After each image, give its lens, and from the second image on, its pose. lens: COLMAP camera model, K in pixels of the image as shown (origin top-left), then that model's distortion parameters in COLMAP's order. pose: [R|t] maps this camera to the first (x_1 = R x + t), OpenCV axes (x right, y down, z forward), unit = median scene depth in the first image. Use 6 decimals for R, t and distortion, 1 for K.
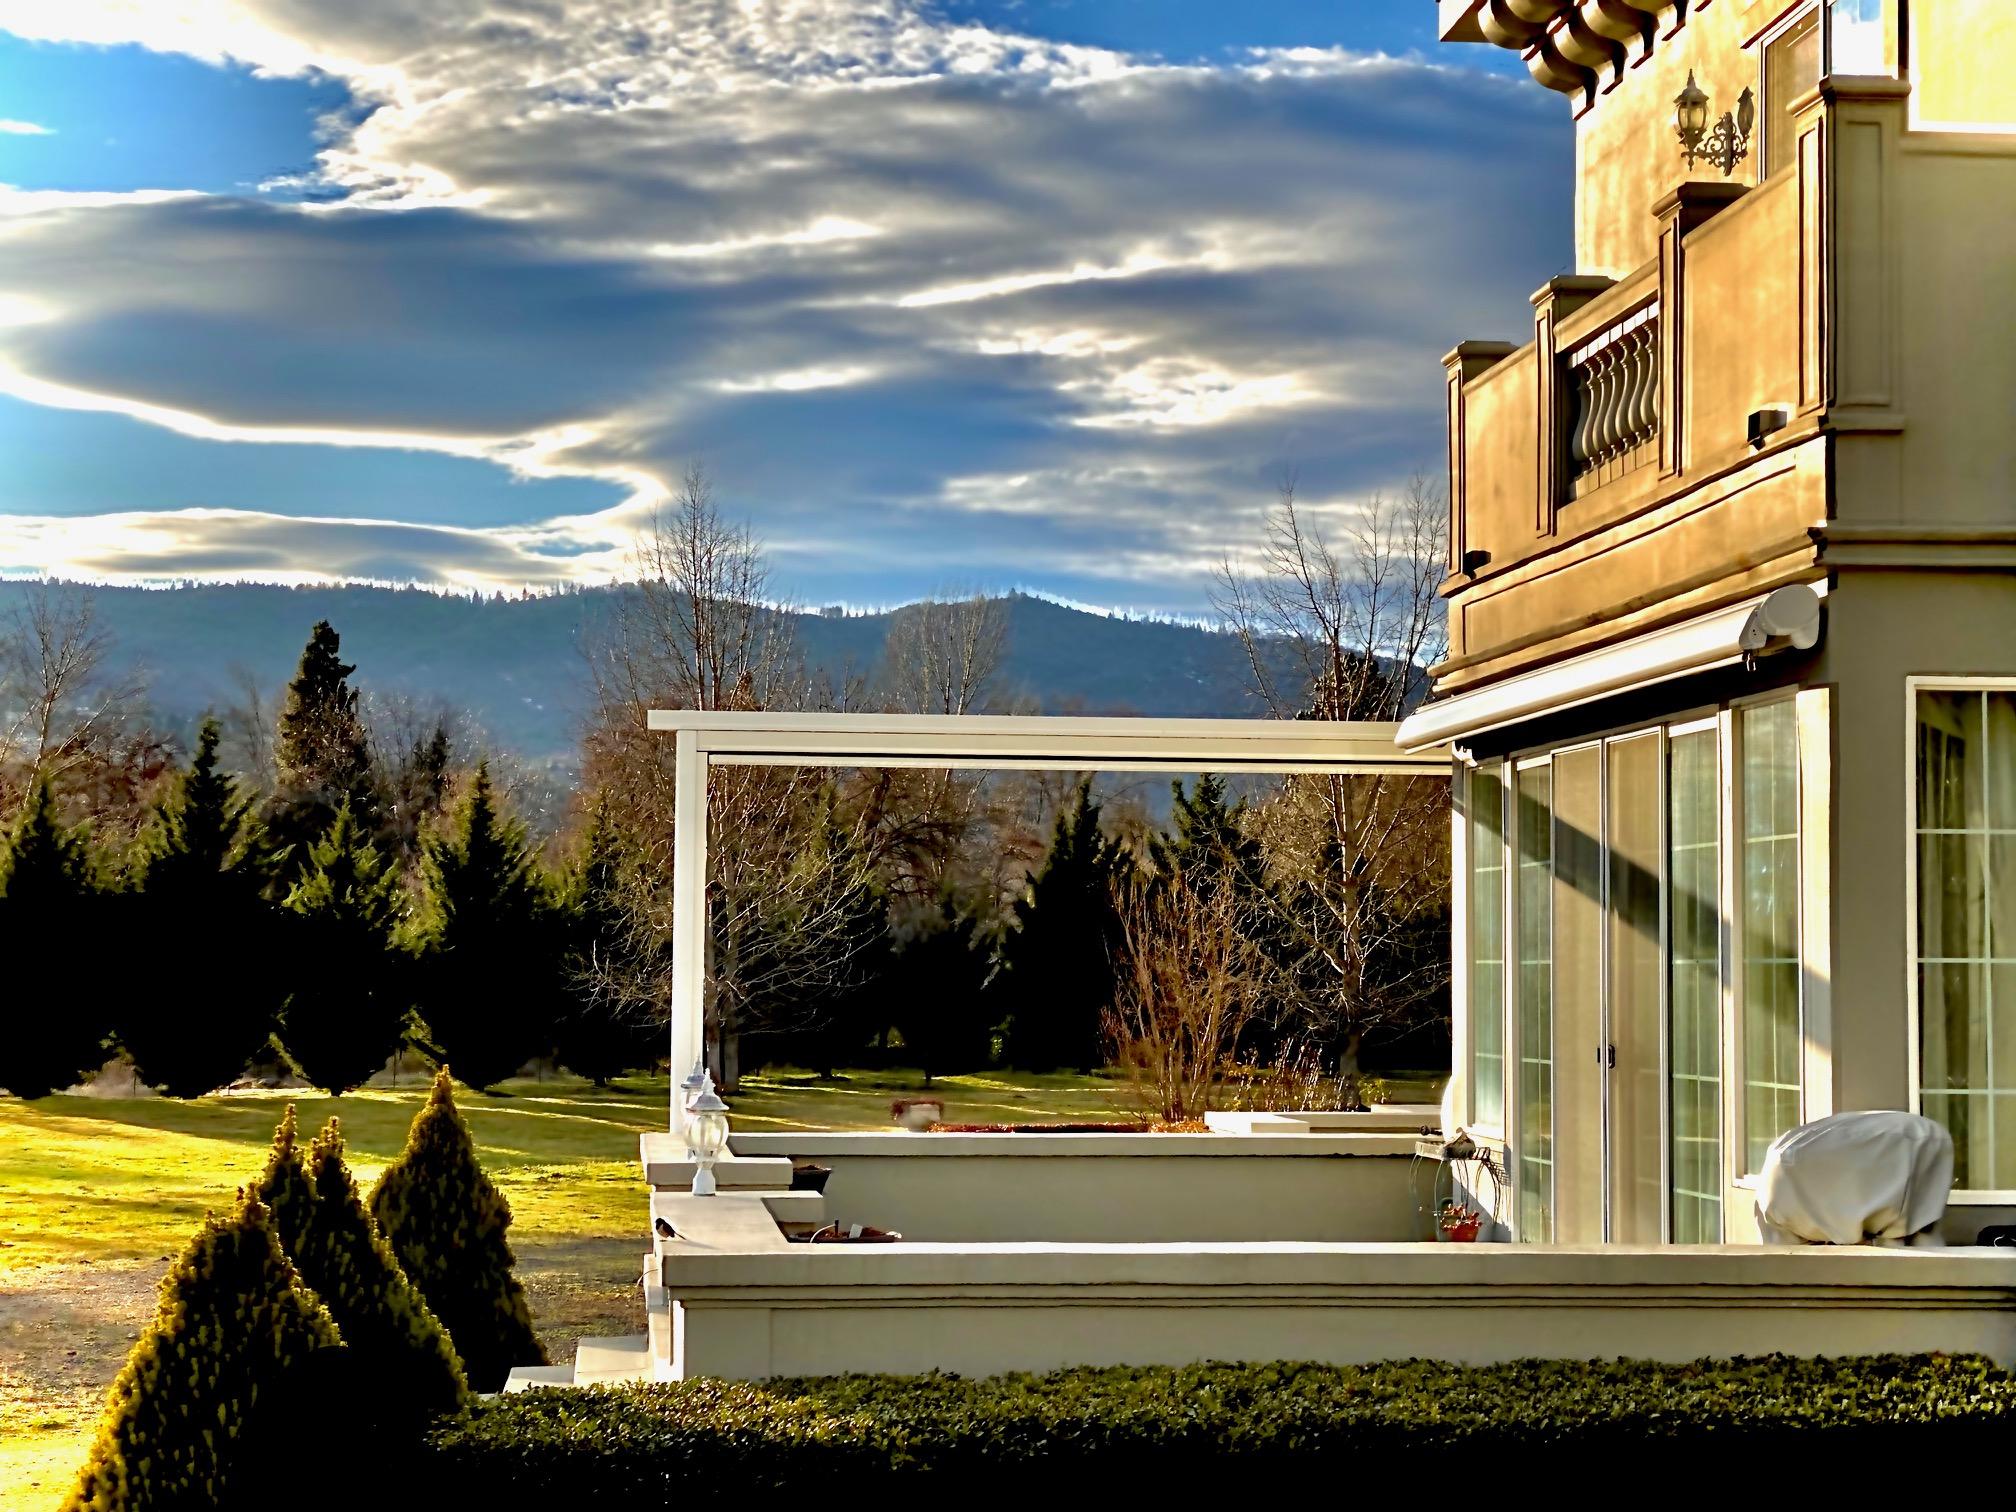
lens RADIAL K [[3403.9, 0, 1009.3], [0, 3403.9, 756.1], [0, 0, 1]] dist [-0.009668, 0.000000]
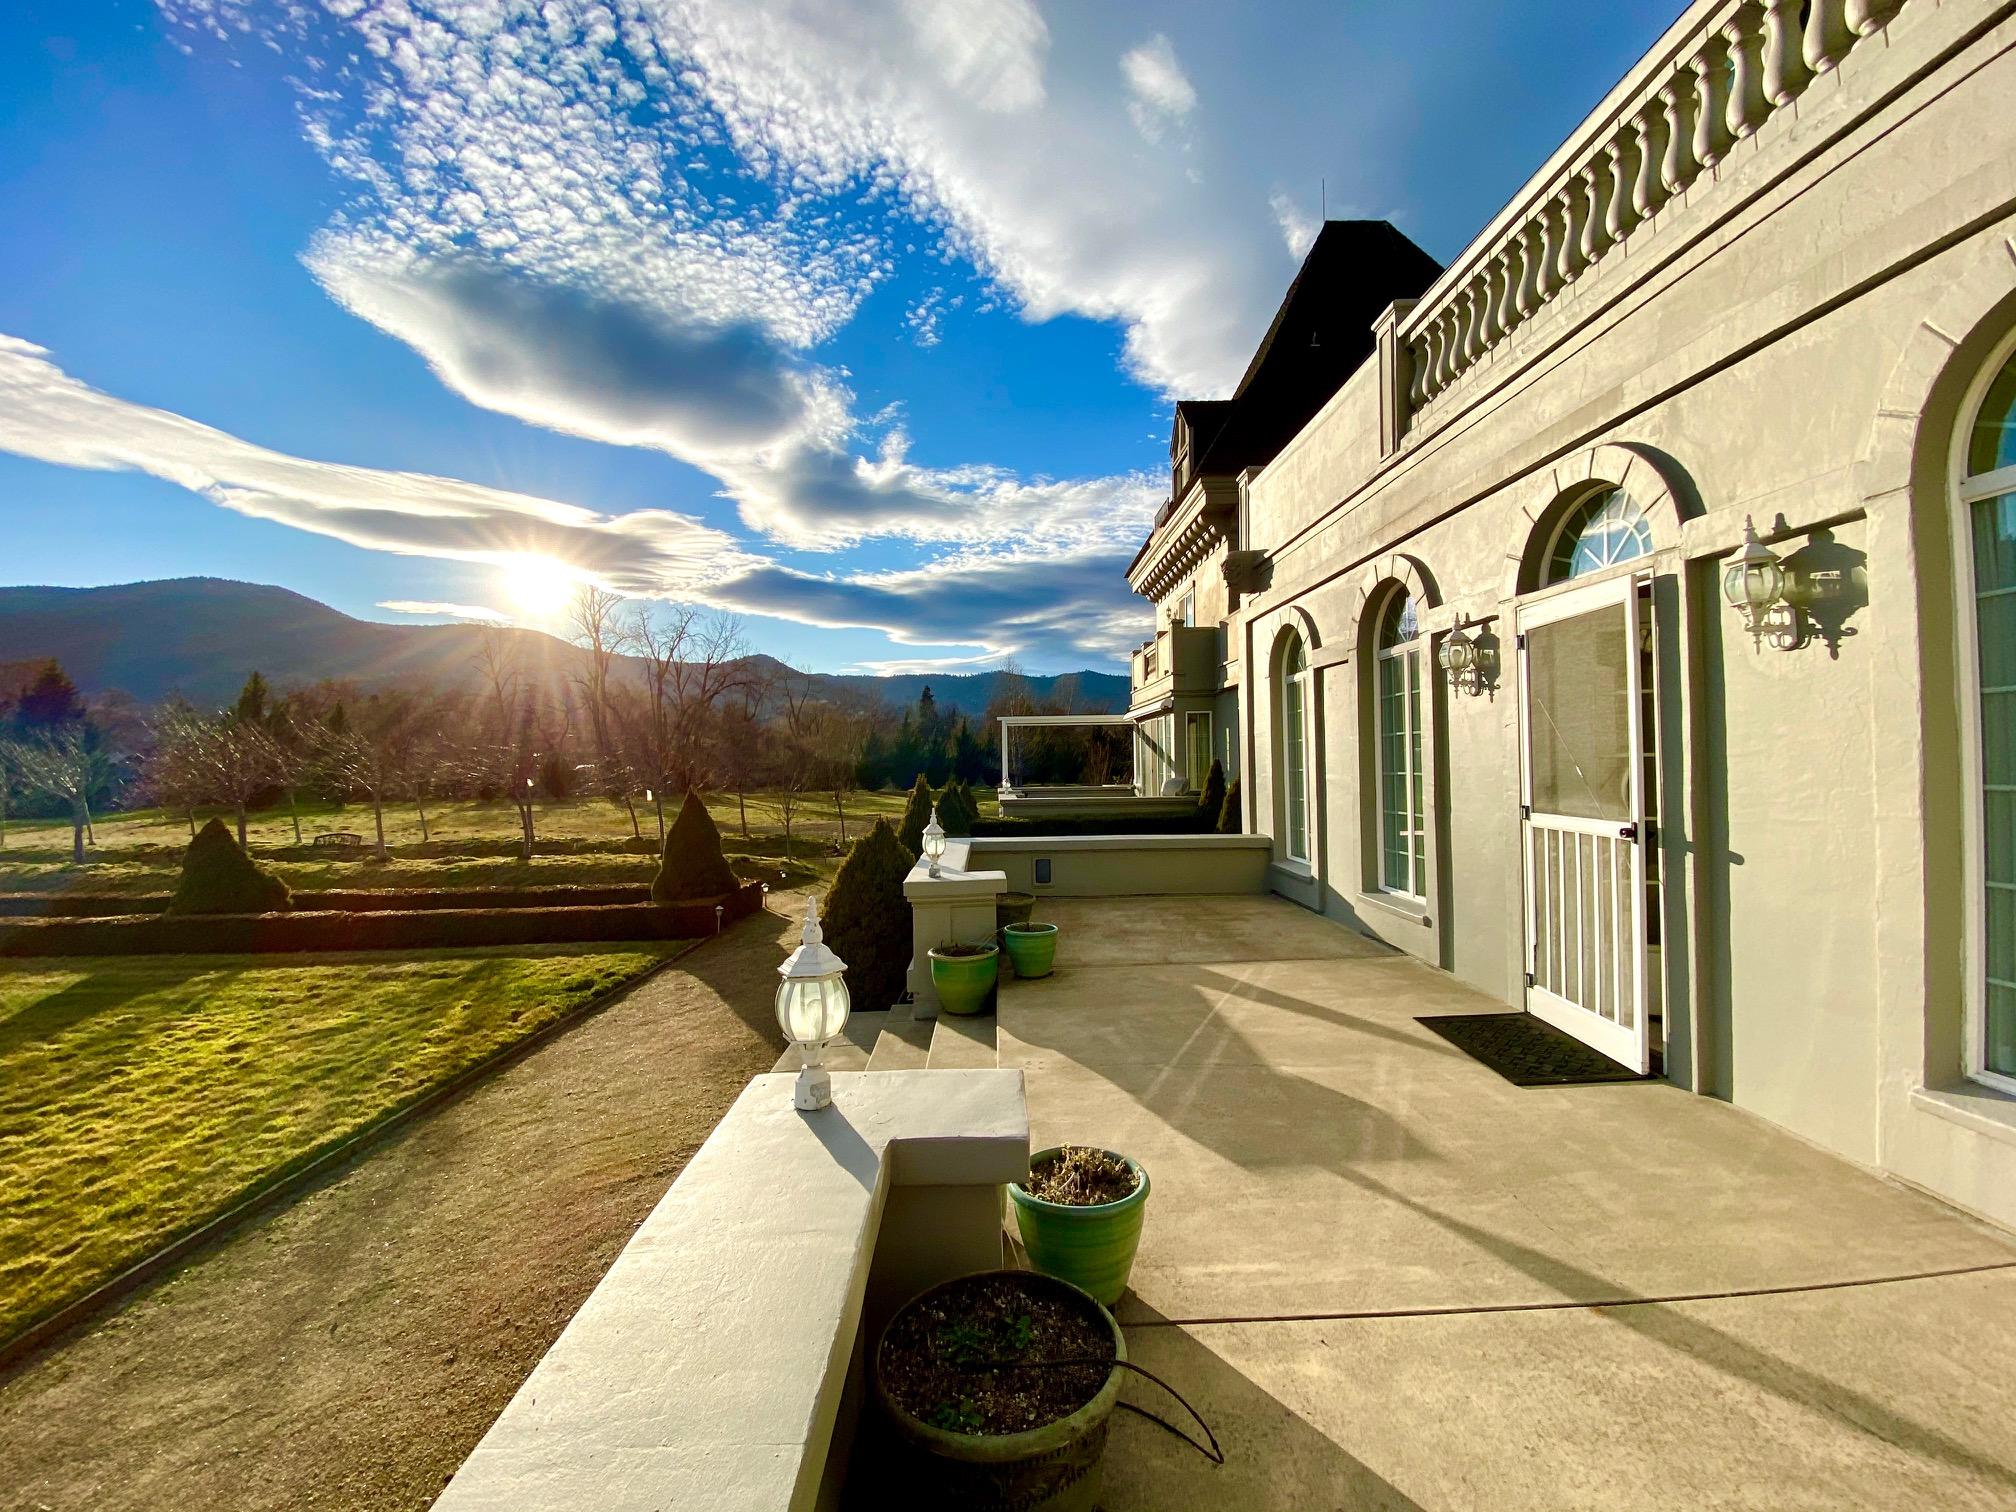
lens RADIAL K [[809.6, 0, 1010.1], [0, 809.6, 756.3], [0, 0, 1]] dist [0.000049, 0.000000]
pose [[0.995084, -0.022720, -0.096397, 0.052632], [0.028147, 0.998072, 0.055316, -0.023208], [0.094954, -0.057757, 0.993805, -0.413123]]
